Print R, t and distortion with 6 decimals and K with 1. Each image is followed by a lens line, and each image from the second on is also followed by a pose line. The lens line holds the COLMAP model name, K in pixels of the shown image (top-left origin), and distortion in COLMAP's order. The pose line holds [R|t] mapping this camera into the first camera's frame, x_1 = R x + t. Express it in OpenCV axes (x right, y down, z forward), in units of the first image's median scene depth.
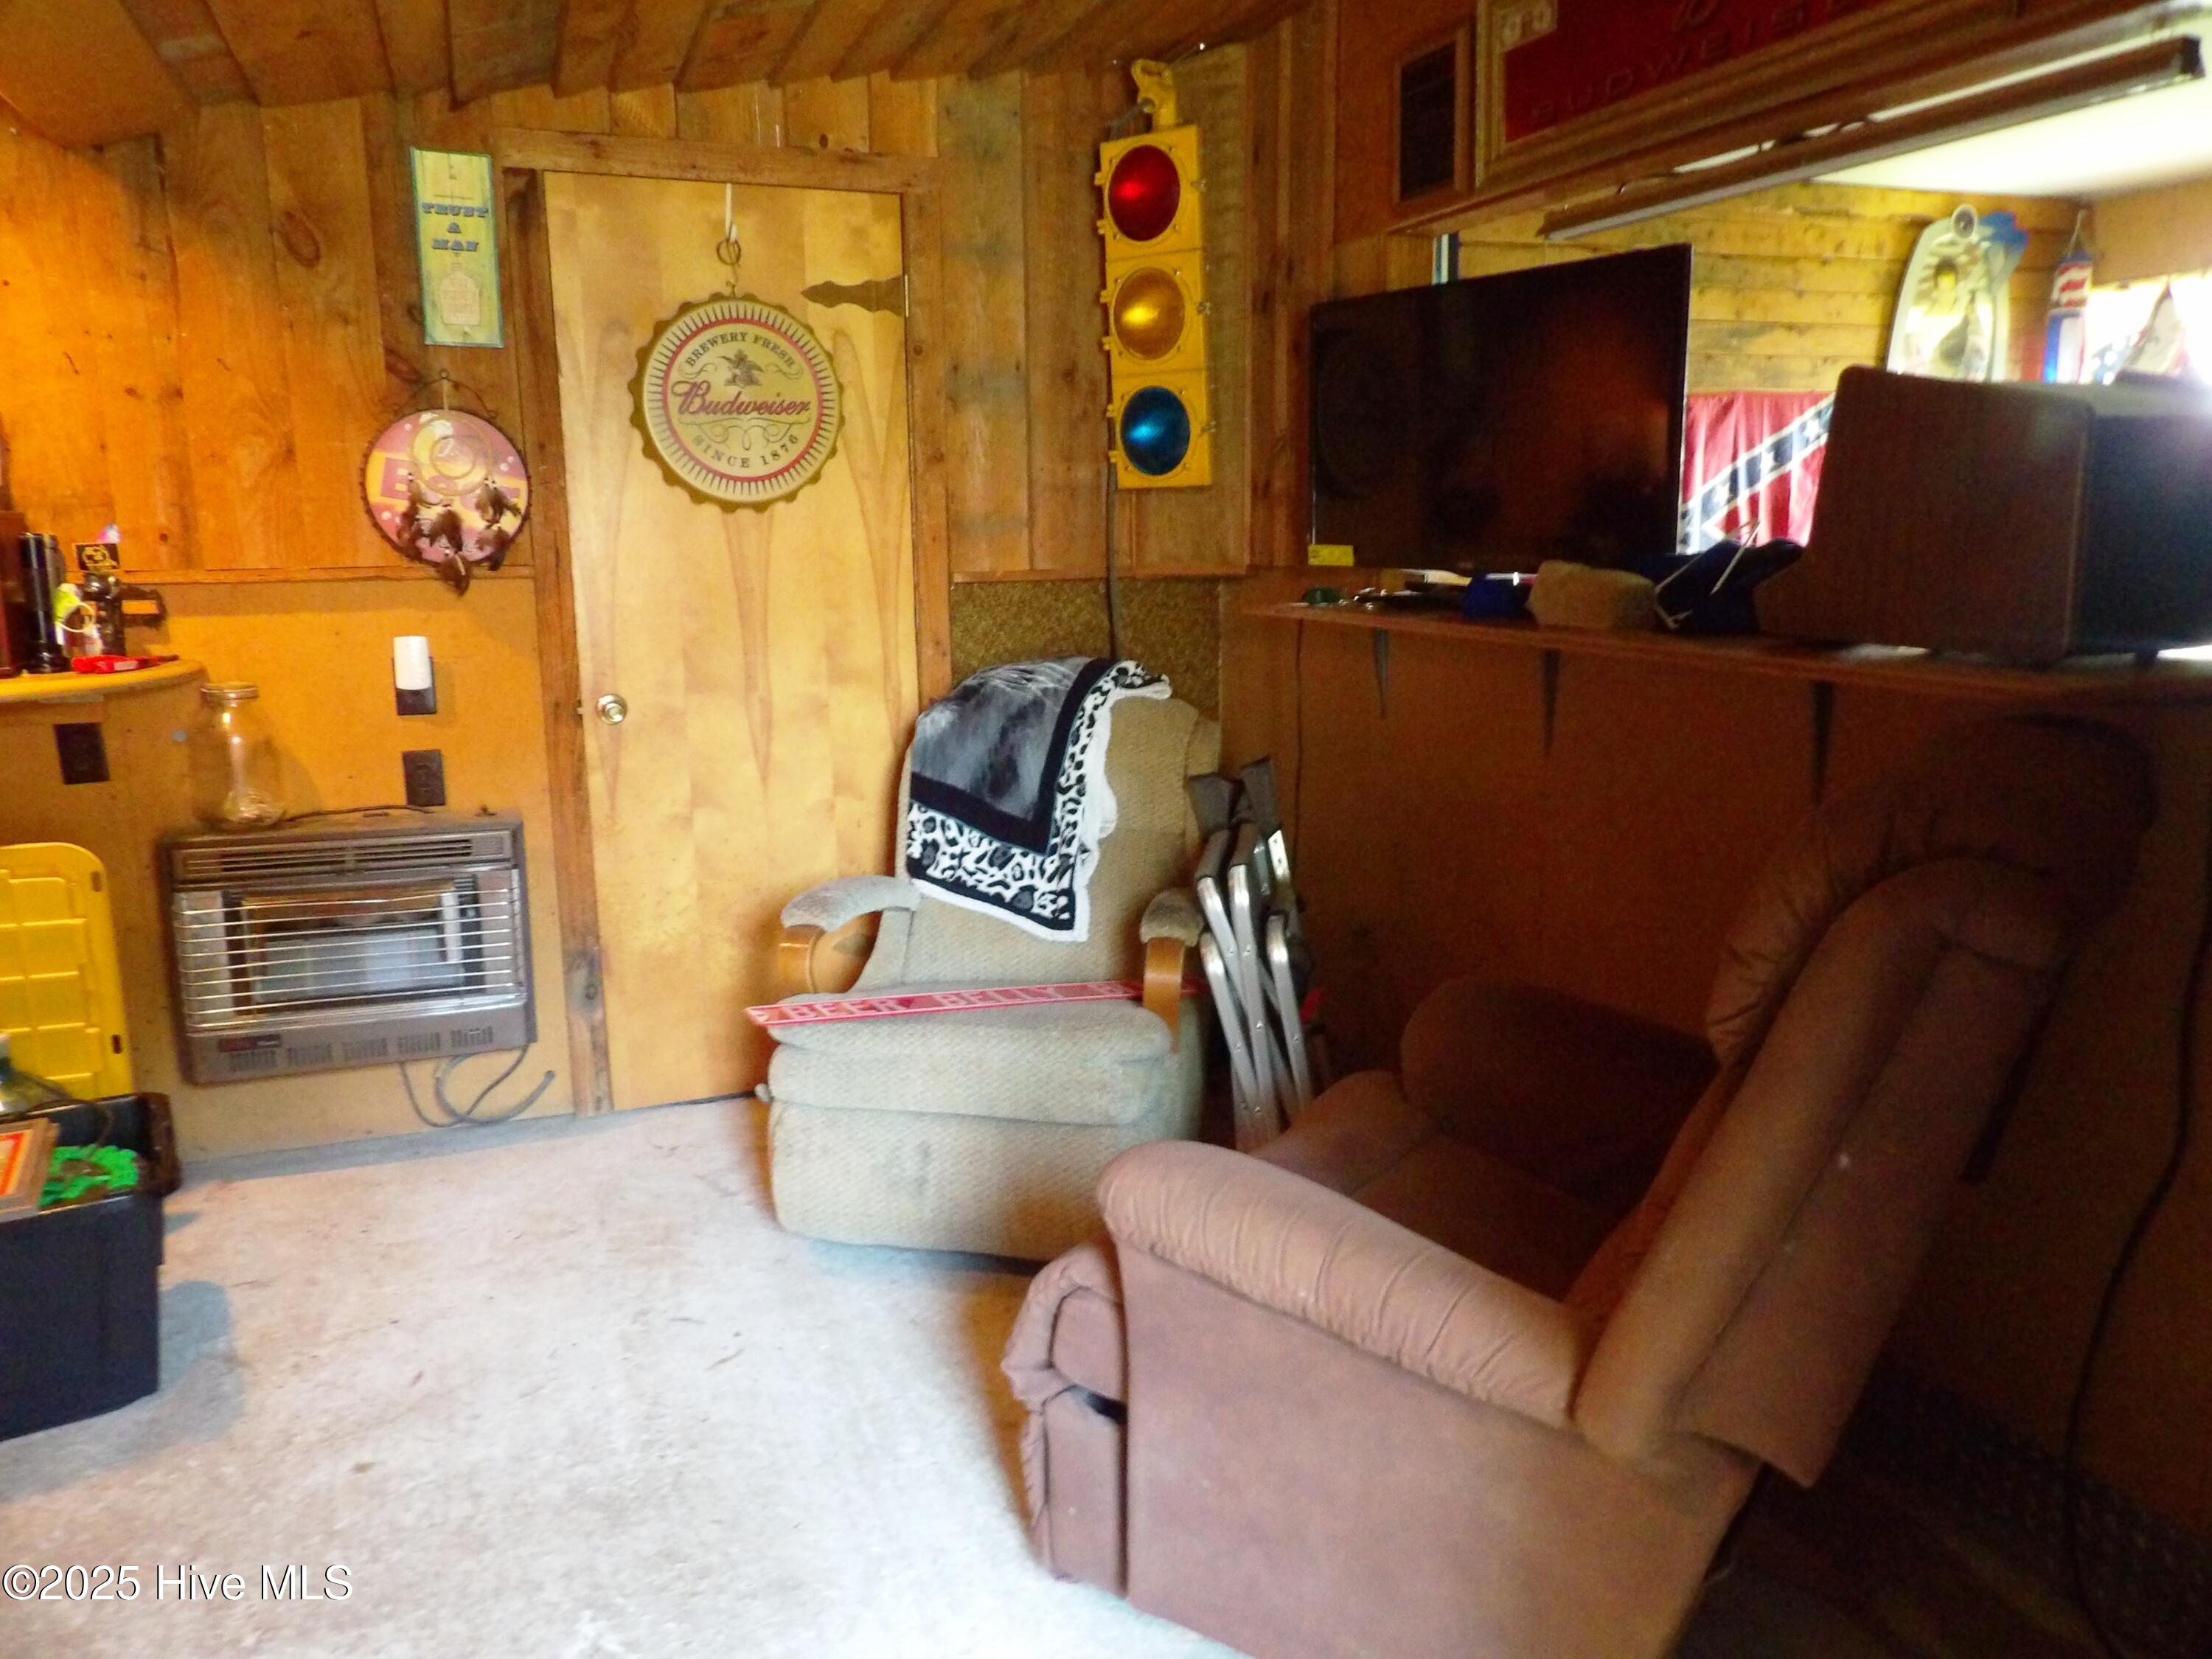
lens RADIAL K [[1579.1, 0, 1110.2], [0, 1579.1, 831.9], [0, 0, 1]] dist [-0.006696, 0.005620]
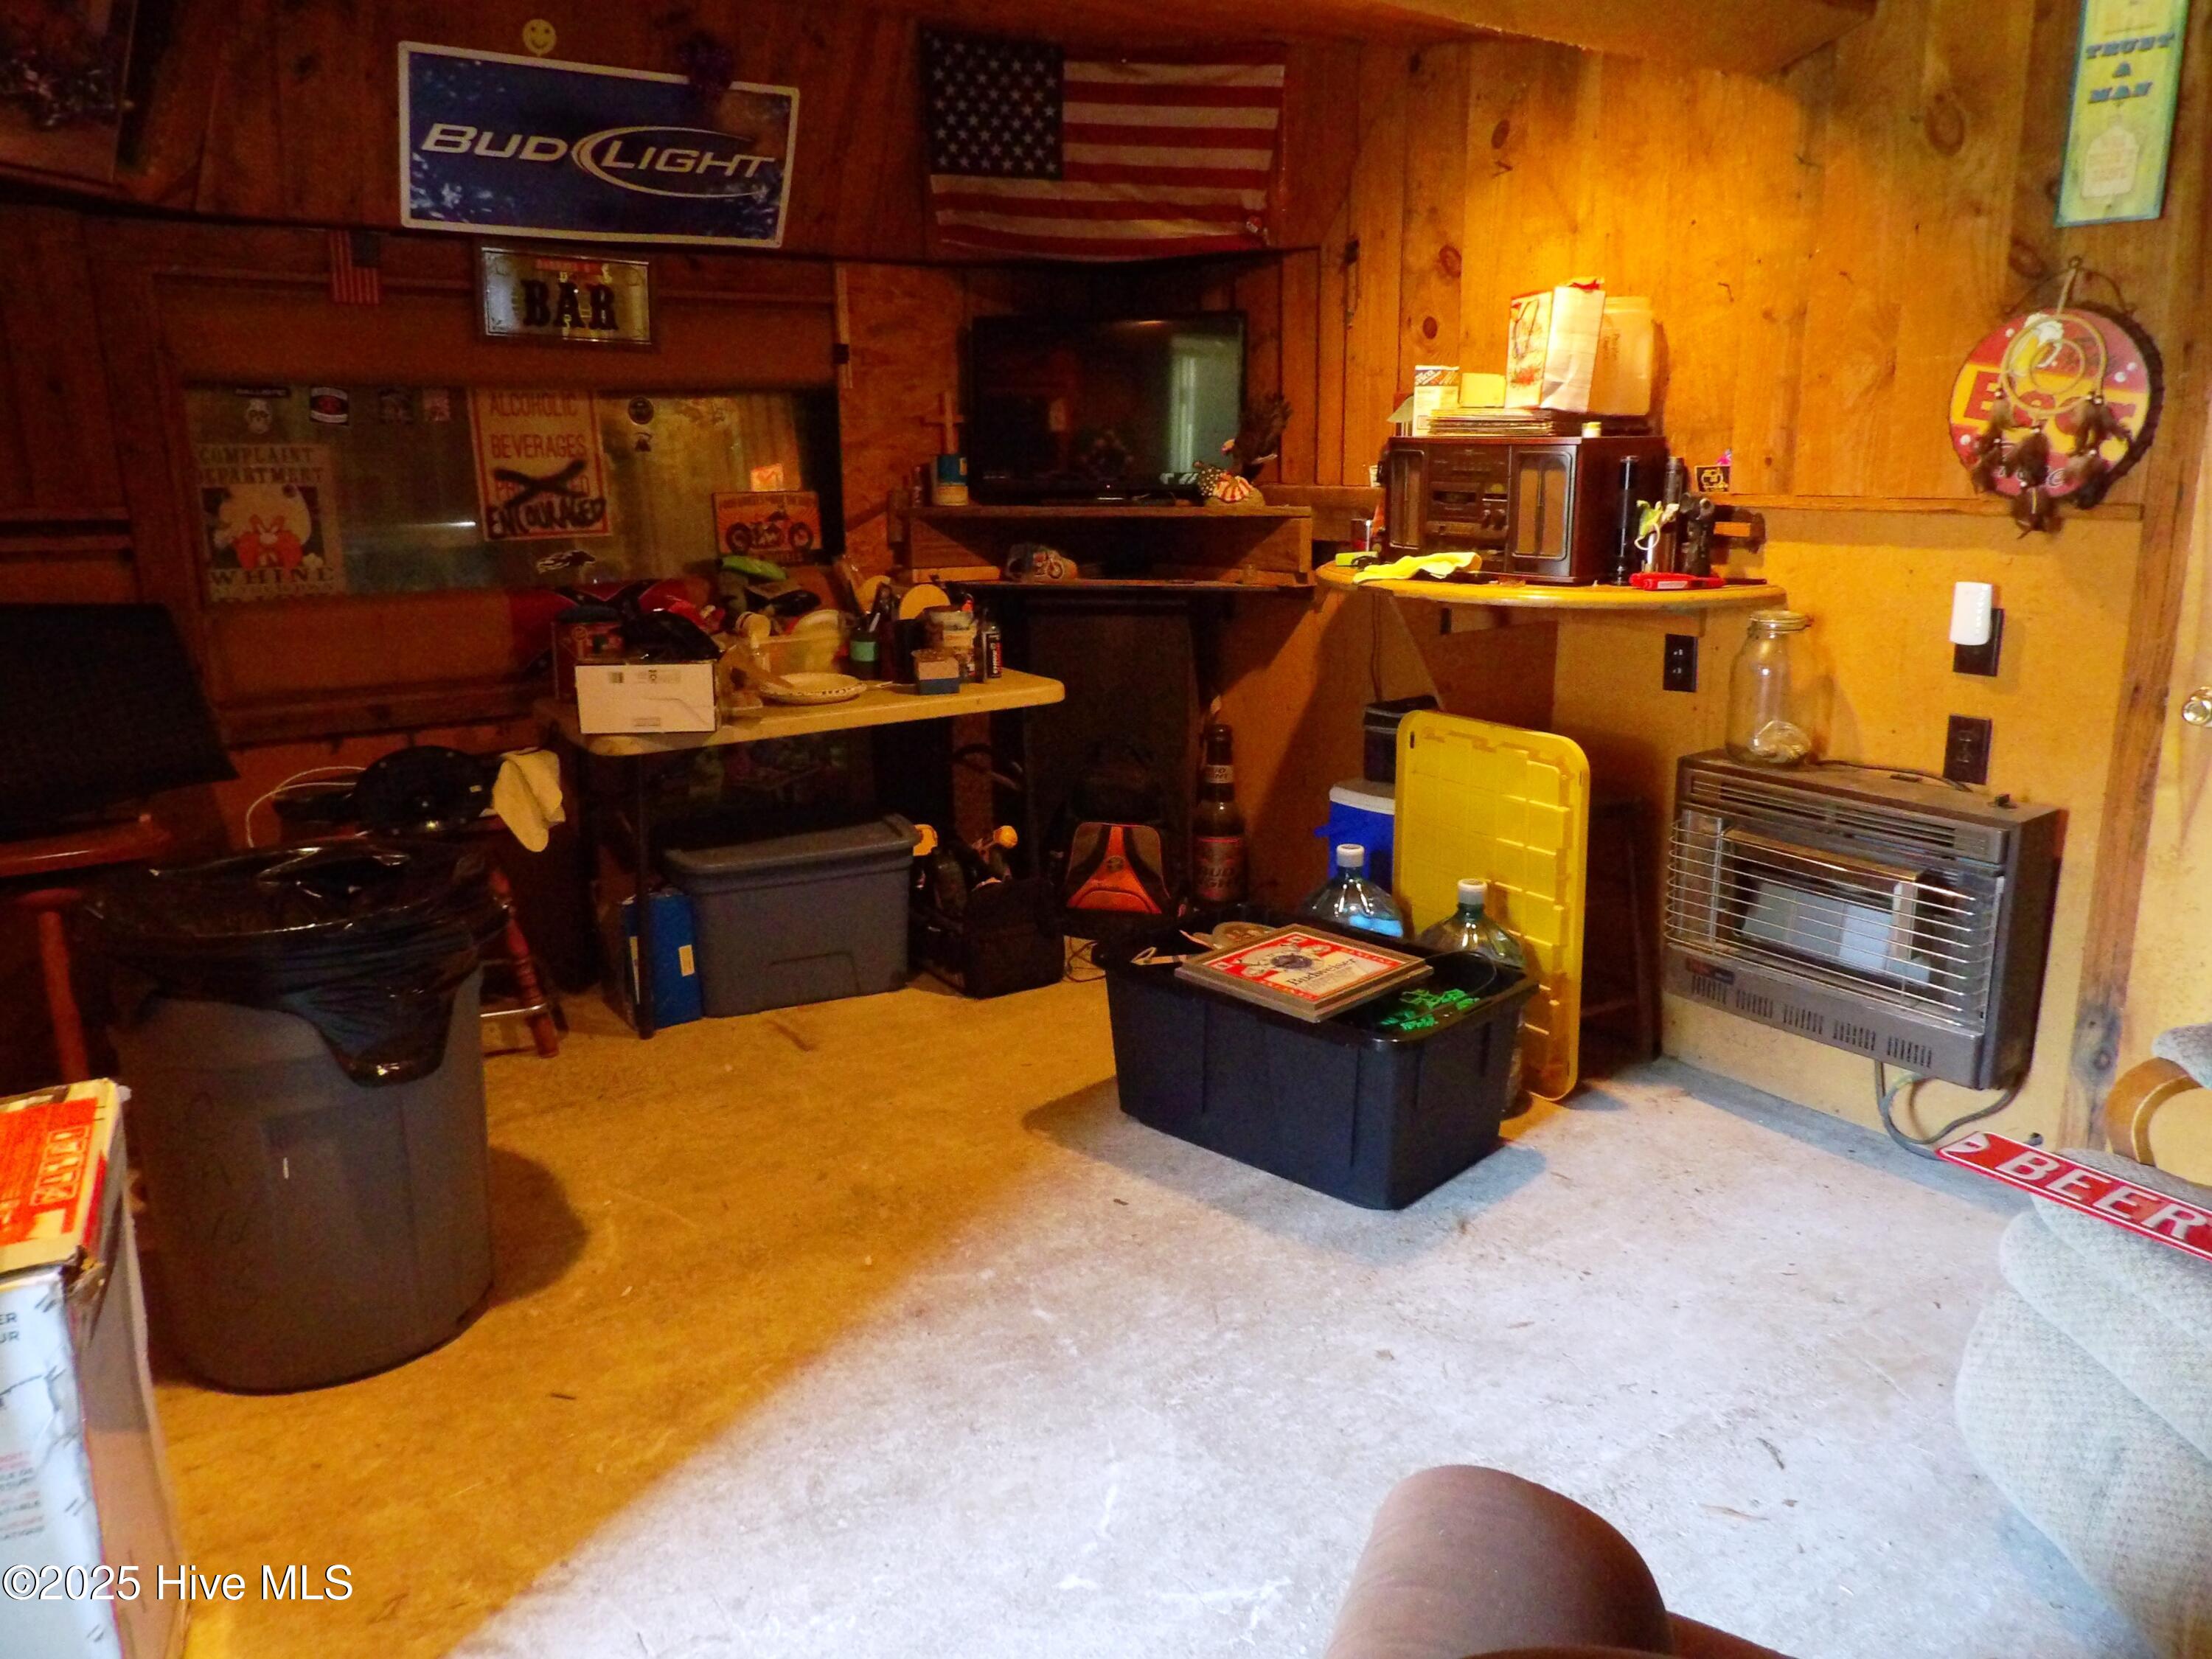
lens RADIAL K [[1579.1, 0, 1107.6], [0, 1579.1, 815.4], [0, 0, 1]] dist [-0.006696, 0.005620]
pose [[0.239480, 0.230213, -0.943213, 0.286877], [-0.178671, 0.965340, 0.190249, -0.083835], [0.954320, 0.122964, 0.272312, 0.349397]]
